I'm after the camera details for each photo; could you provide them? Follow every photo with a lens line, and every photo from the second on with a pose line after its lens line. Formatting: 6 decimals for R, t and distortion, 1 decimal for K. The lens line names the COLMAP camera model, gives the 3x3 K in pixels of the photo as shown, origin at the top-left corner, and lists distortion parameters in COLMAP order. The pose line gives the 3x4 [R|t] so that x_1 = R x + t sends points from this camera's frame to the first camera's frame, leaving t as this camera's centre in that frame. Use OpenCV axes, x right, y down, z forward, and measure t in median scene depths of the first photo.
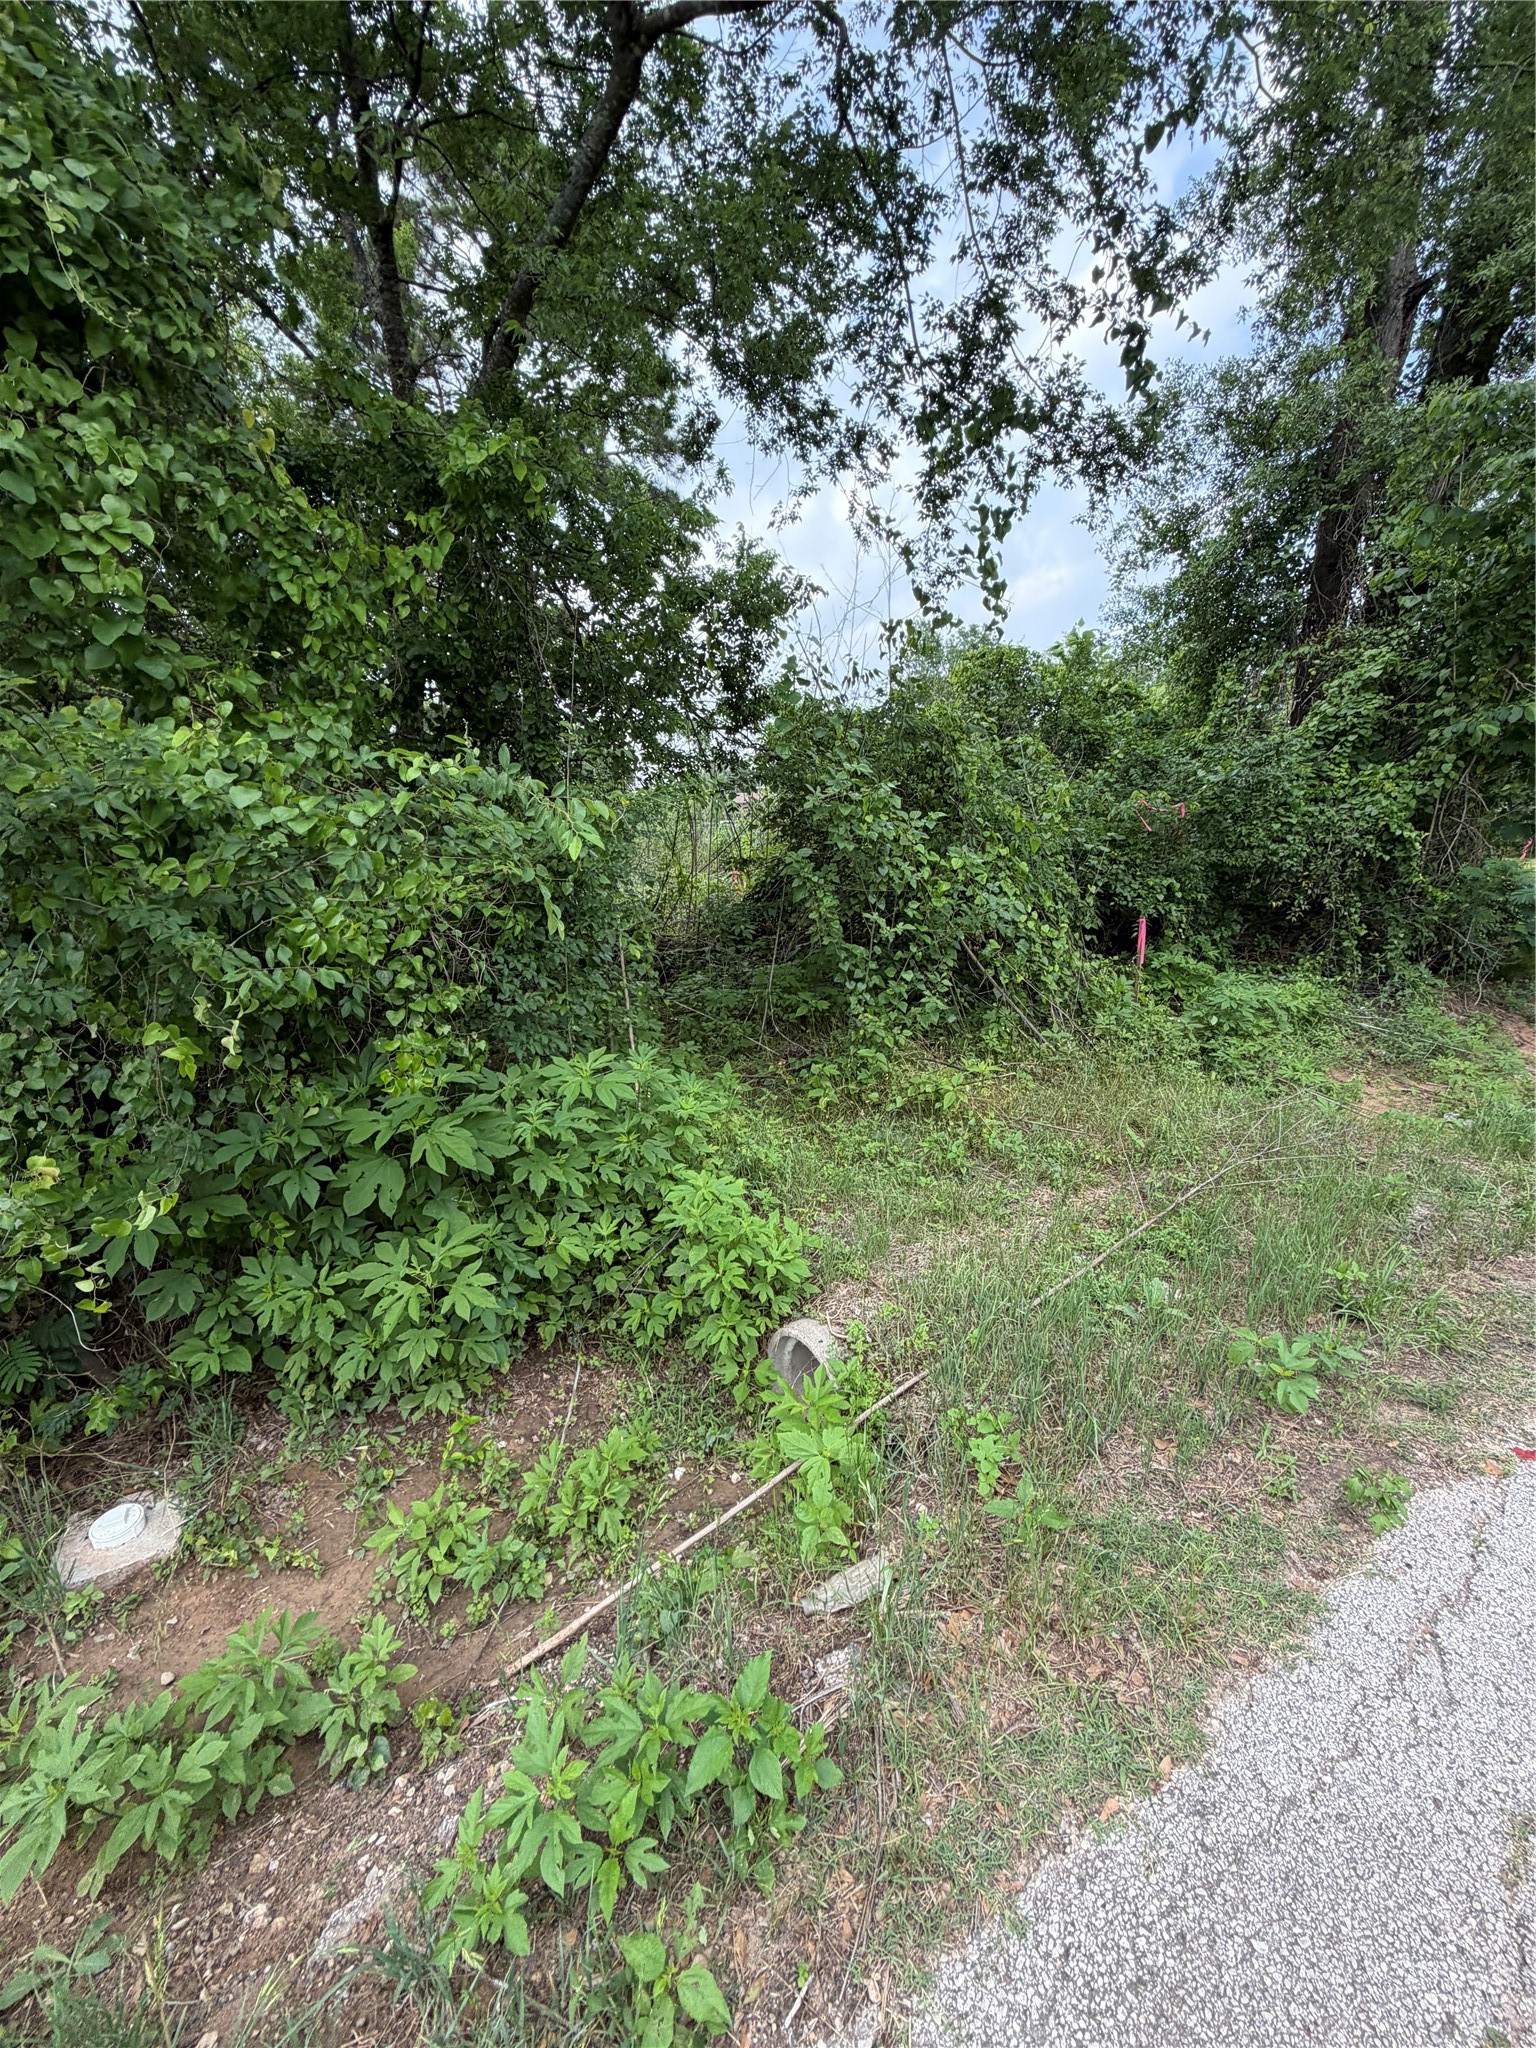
lens RADIAL K [[818.4, 0, 769.3], [0, 818.4, 1030.4], [0, 0, 1]] dist [0.001775, -0.000507]
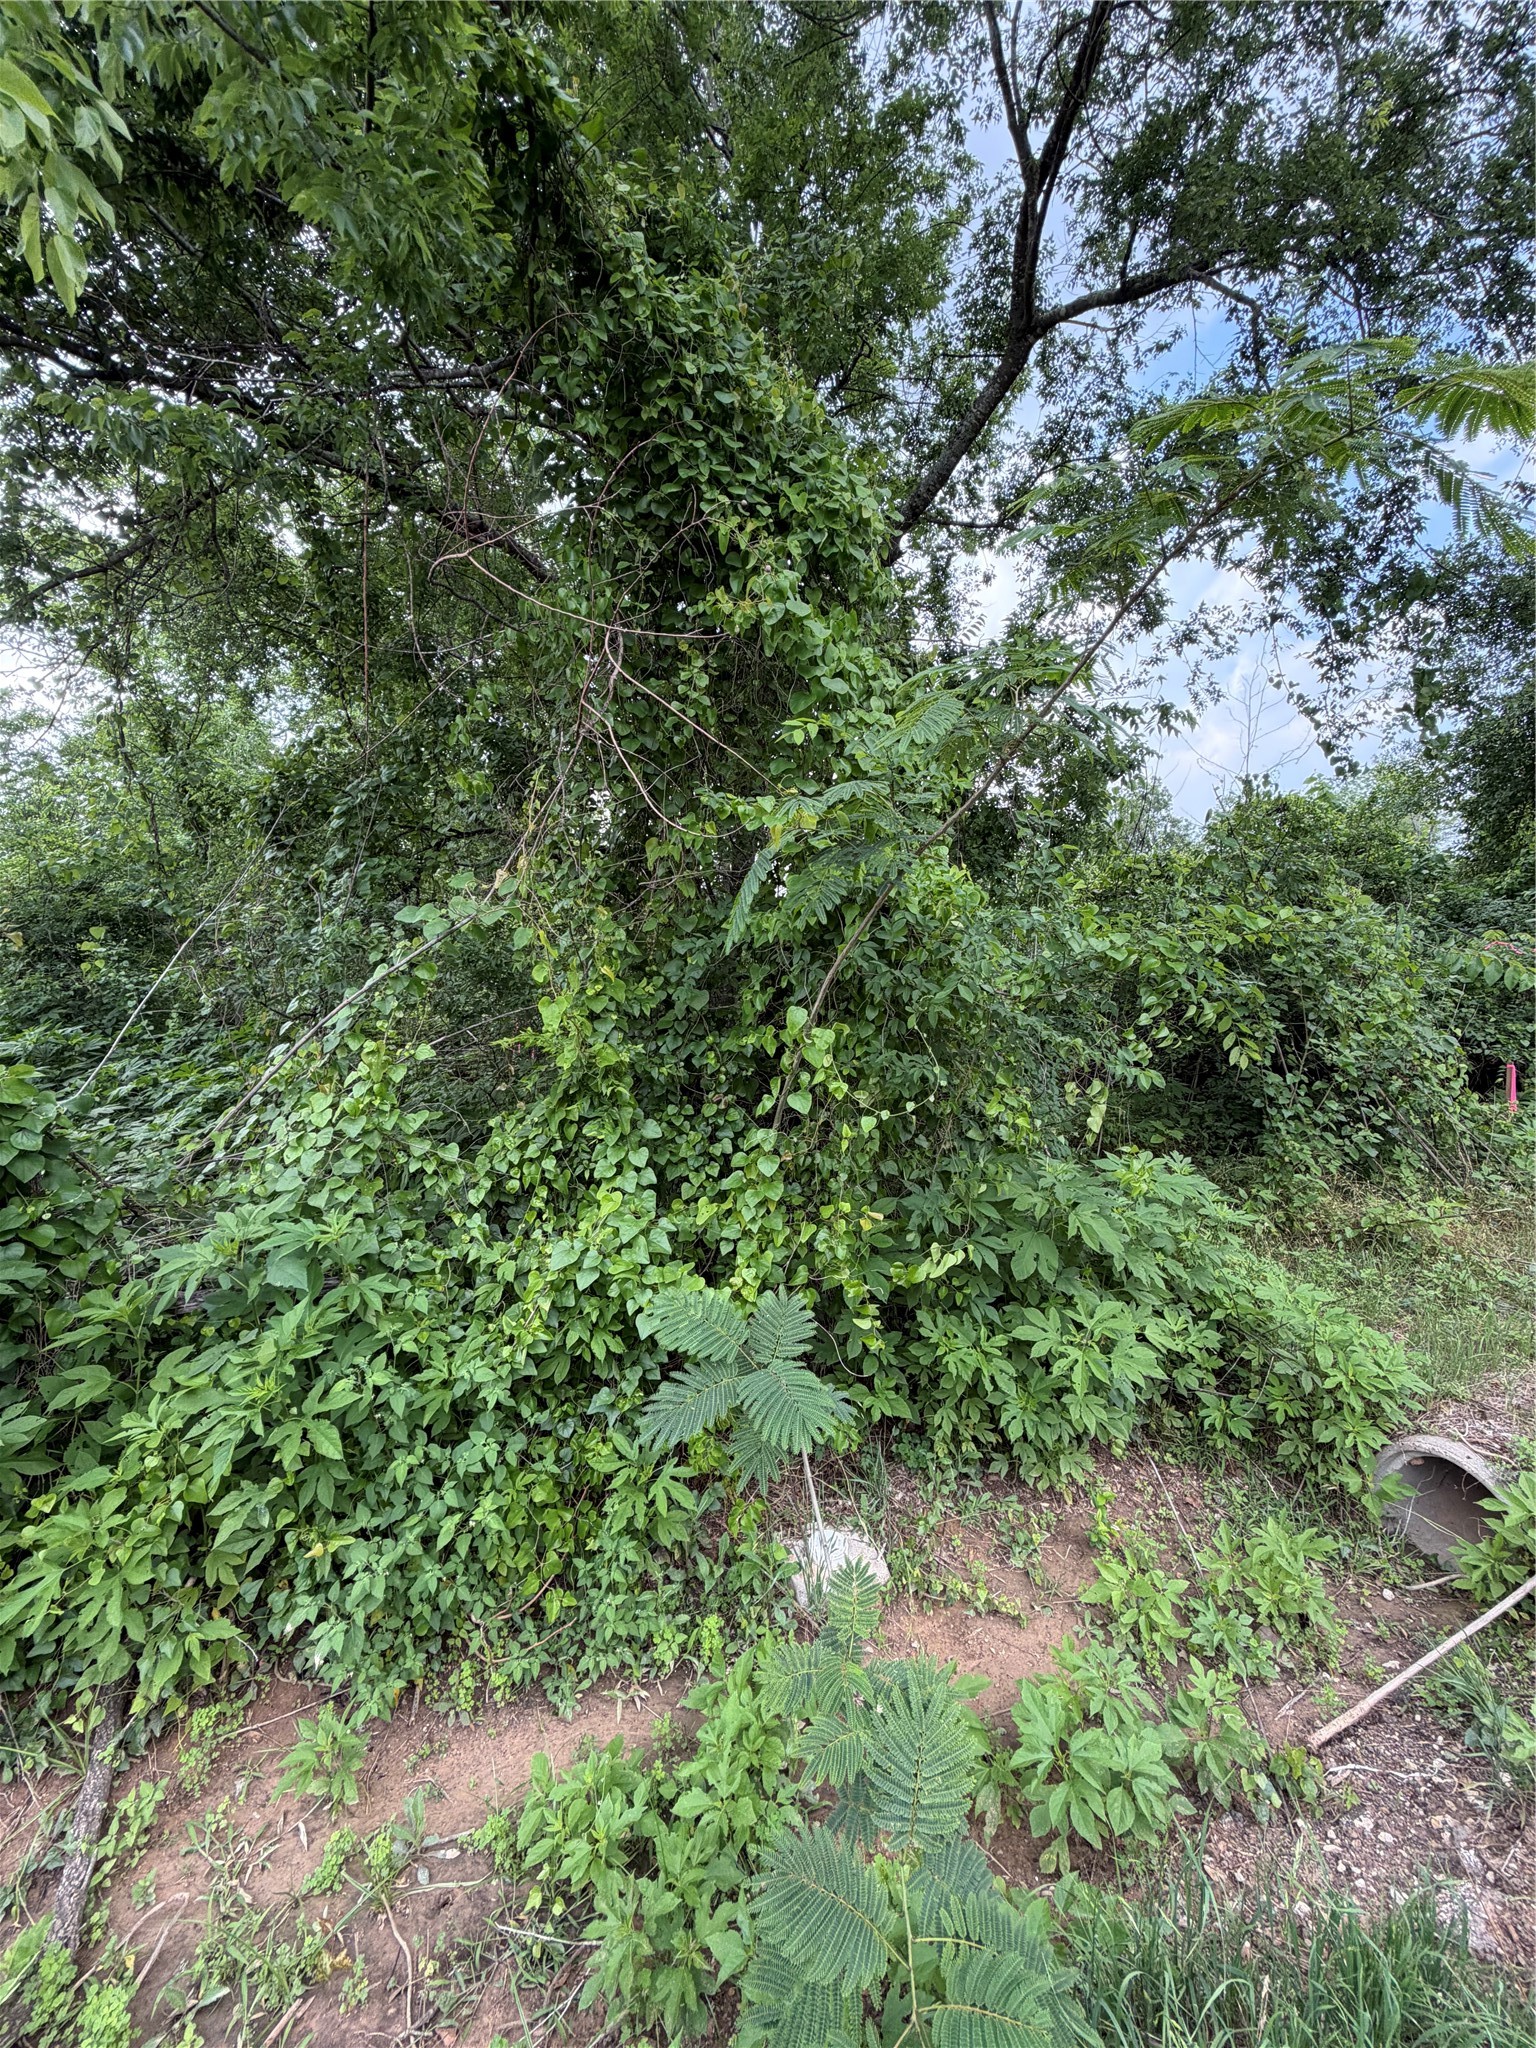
lens RADIAL K [[818.4, 0, 769.3], [0, 818.4, 1030.4], [0, 0, 1]] dist [0.001775, -0.000507]
pose [[0.981230, 0.038694, -0.188919, -0.210665], [-0.067814, 0.986327, -0.150203, 0.025586], [0.180524, 0.160195, 0.970437, -0.069446]]
